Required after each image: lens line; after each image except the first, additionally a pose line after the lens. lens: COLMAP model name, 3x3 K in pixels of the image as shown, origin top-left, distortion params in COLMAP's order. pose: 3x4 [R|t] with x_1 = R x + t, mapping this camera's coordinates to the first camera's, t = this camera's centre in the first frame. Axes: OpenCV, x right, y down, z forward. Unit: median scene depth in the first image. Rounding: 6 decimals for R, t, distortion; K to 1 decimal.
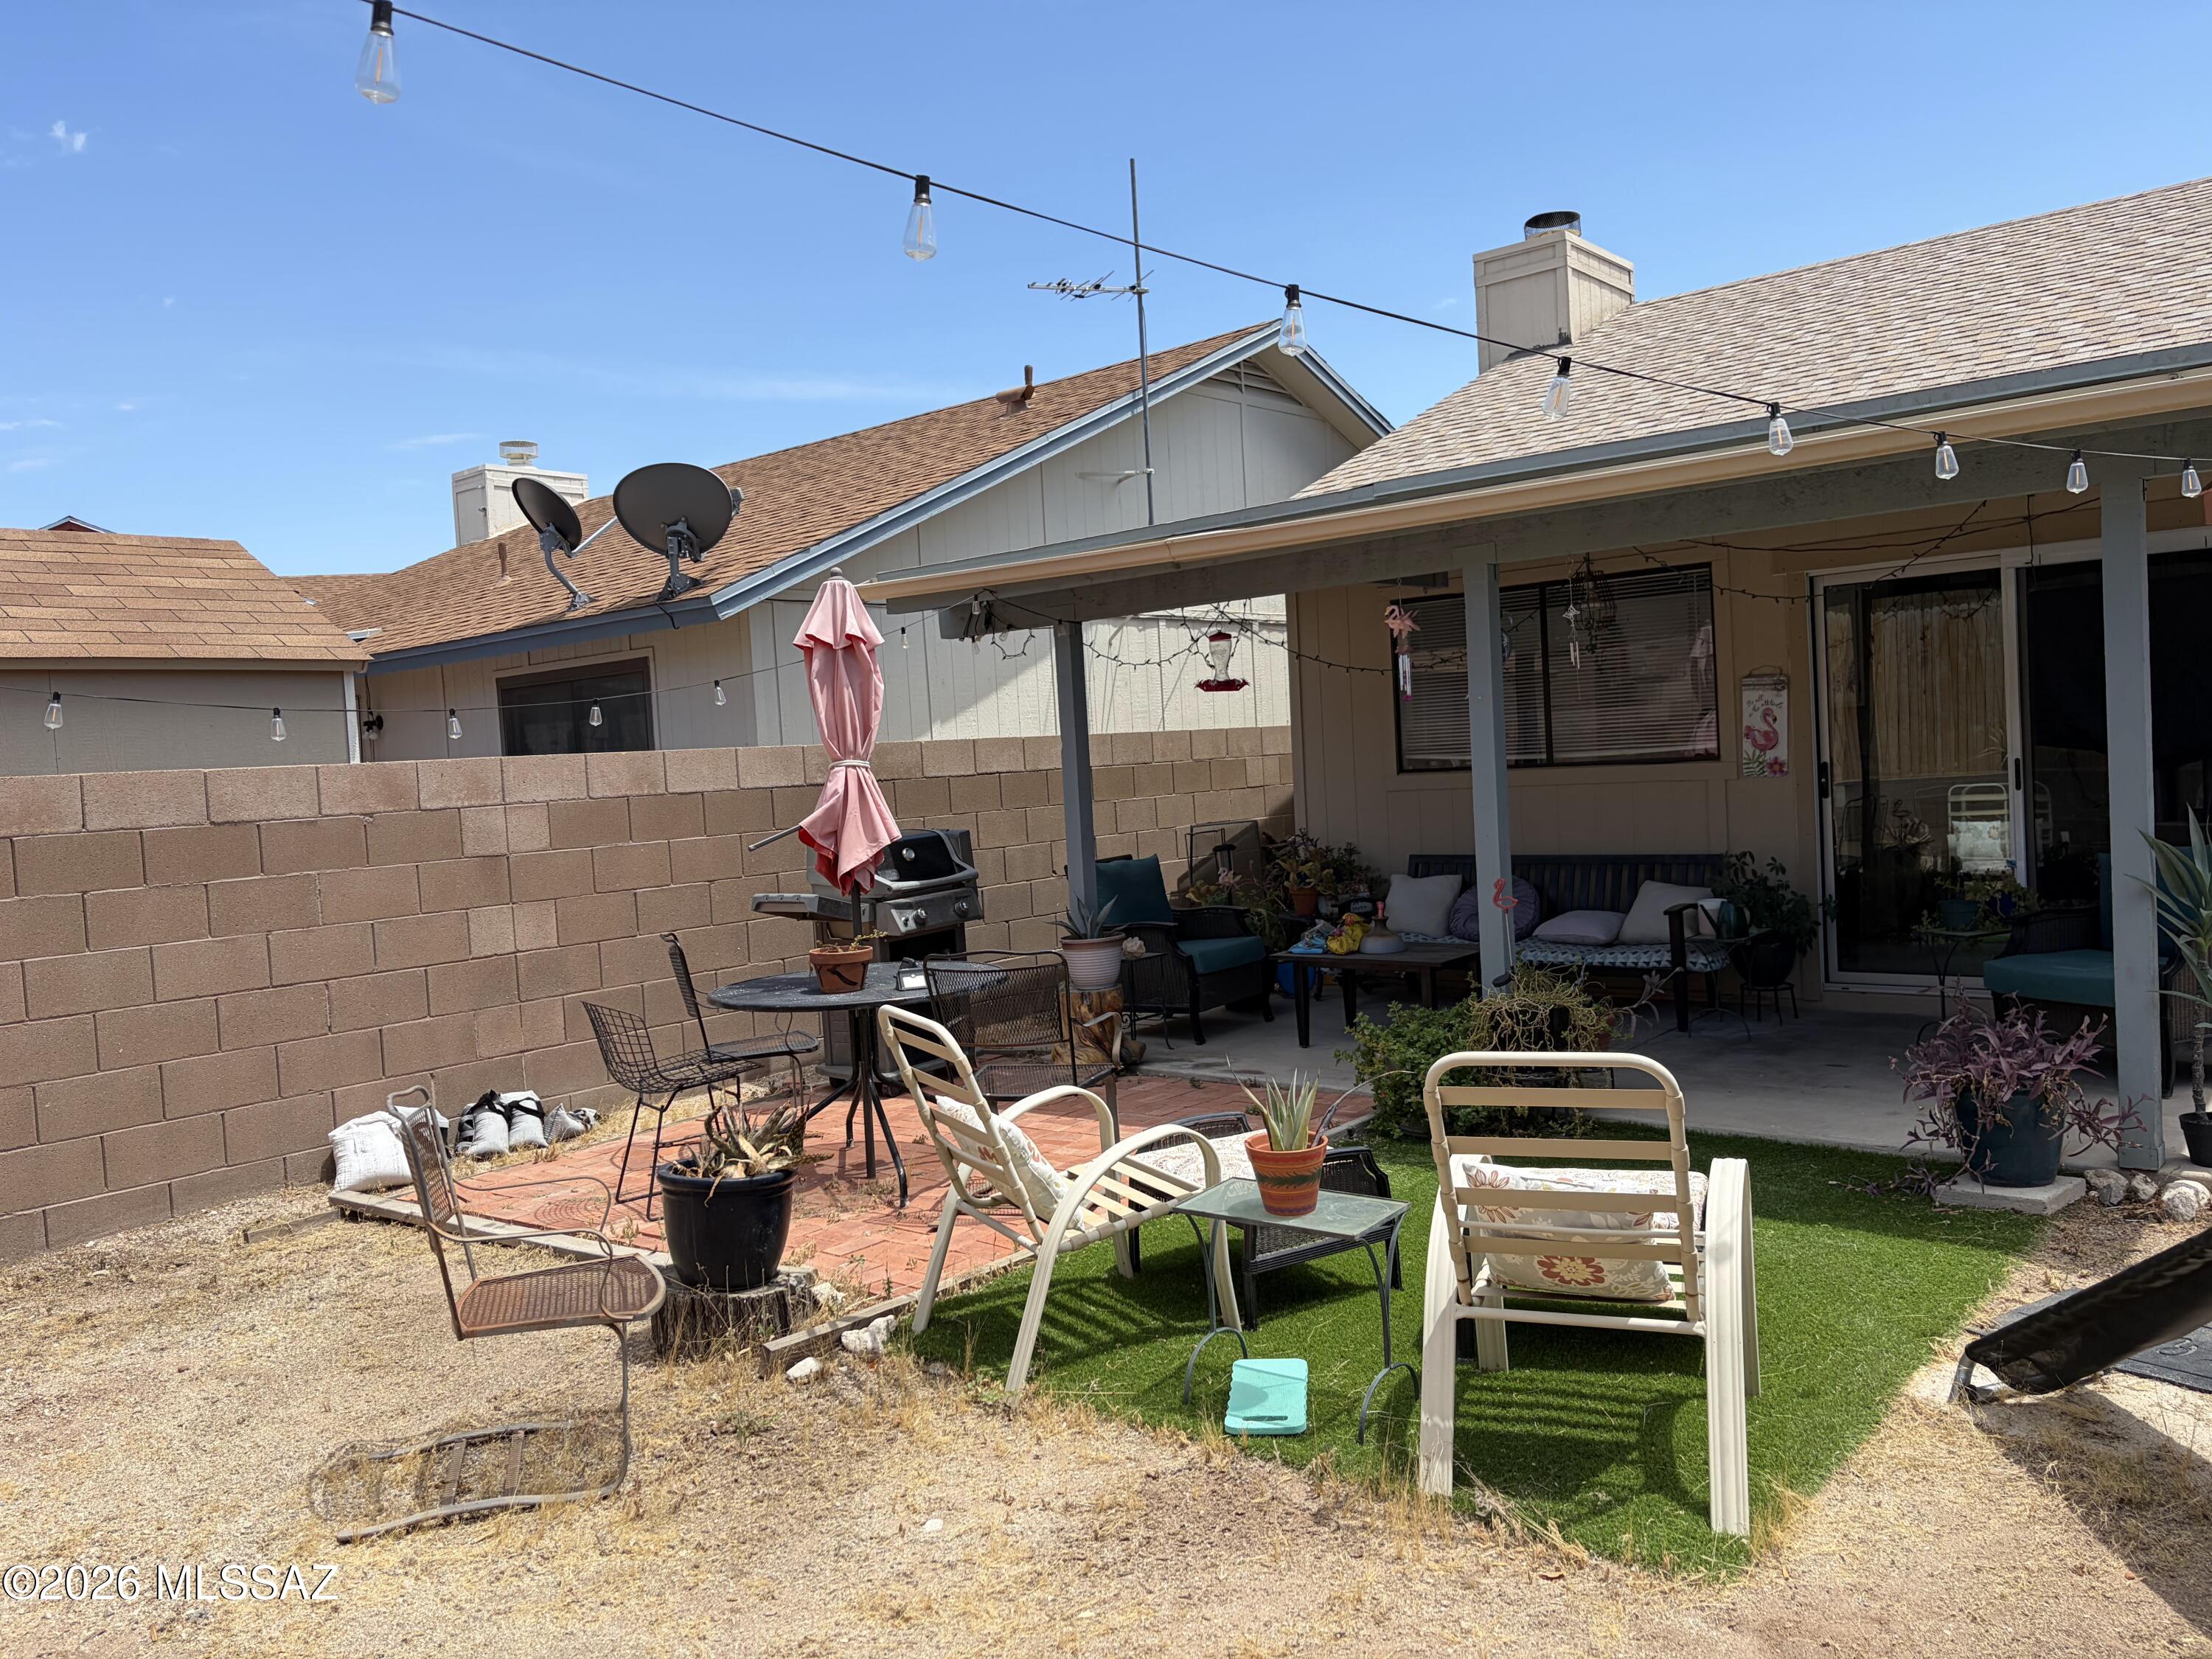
lens RADIAL K [[1672.5, 0, 1108.9], [0, 1672.5, 838.5], [0, 0, 1]] dist [0.049122, -0.073173]
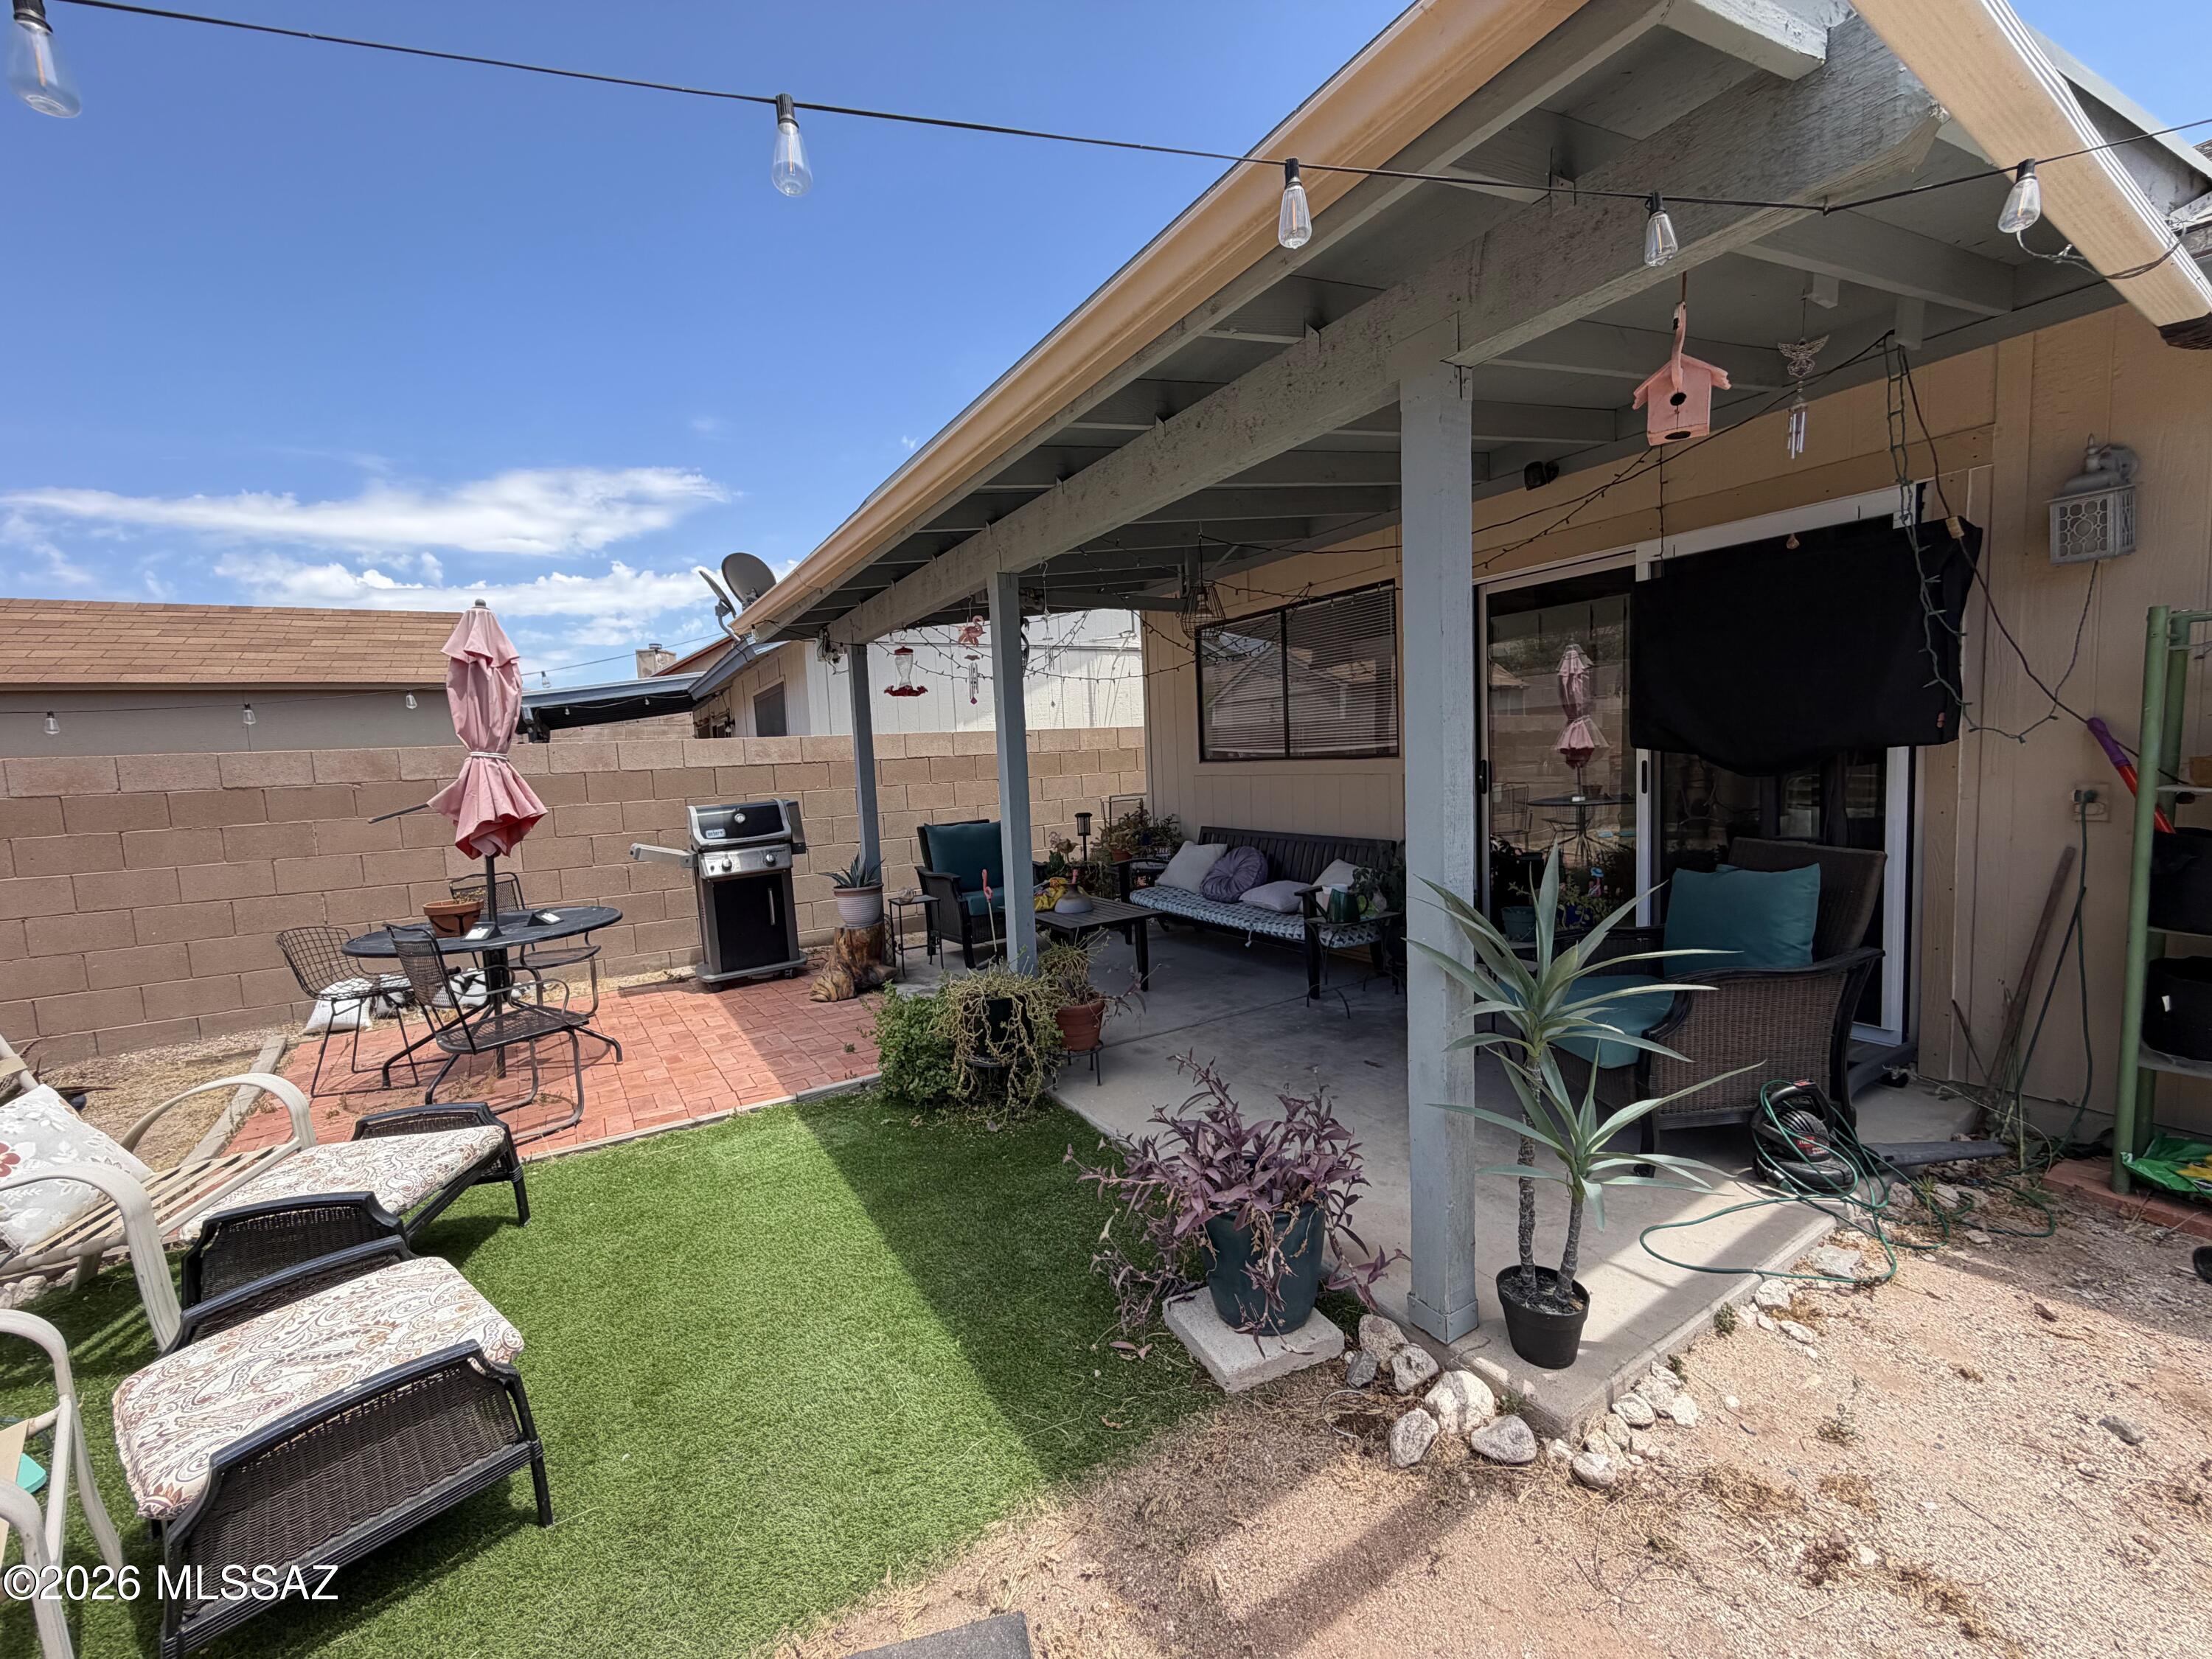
lens RADIAL K [[888.6, 0, 1101.3], [0, 888.6, 828.6], [0, 0, 1]] dist [-0.000750, 0.000027]
pose [[0.946770, 0.038798, -0.319565, 0.427487], [-0.022943, 0.998319, 0.053233, -0.029901], [0.321093, -0.043068, 0.946068, 0.432308]]
